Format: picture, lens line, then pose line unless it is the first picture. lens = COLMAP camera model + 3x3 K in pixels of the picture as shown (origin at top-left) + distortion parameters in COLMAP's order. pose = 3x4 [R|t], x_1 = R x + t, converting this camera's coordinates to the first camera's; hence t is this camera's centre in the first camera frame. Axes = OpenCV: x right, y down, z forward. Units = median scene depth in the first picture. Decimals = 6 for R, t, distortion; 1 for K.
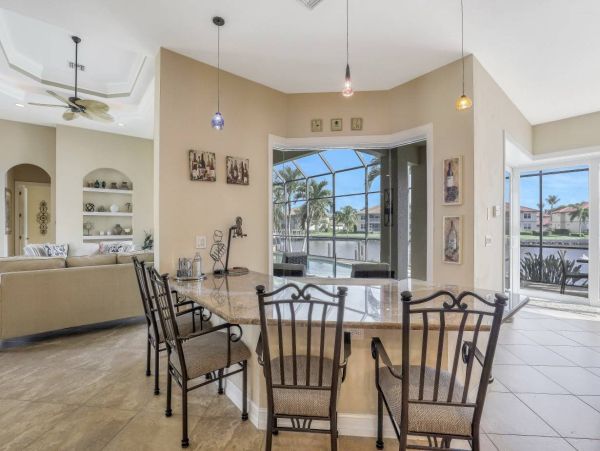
lens RADIAL K [[275.9, 0, 298.2], [0, 275.9, 226.1], [0, 0, 1]] dist [0.002268, -0.001021]
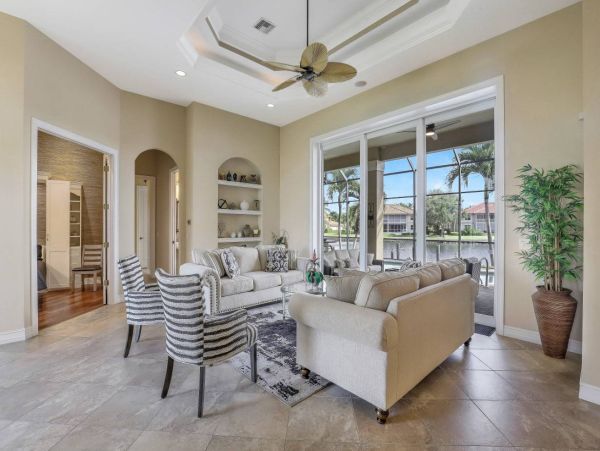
lens RADIAL K [[275.9, 0, 301.7], [0, 275.9, 225.7], [0, 0, 1]] dist [0.002268, -0.001021]
pose [[0.997340, 0.005433, 0.072683, -0.556699], [-0.005142, 0.999978, -0.004194, -0.000241], [-0.072704, 0.003809, 0.997346, 0.148376]]
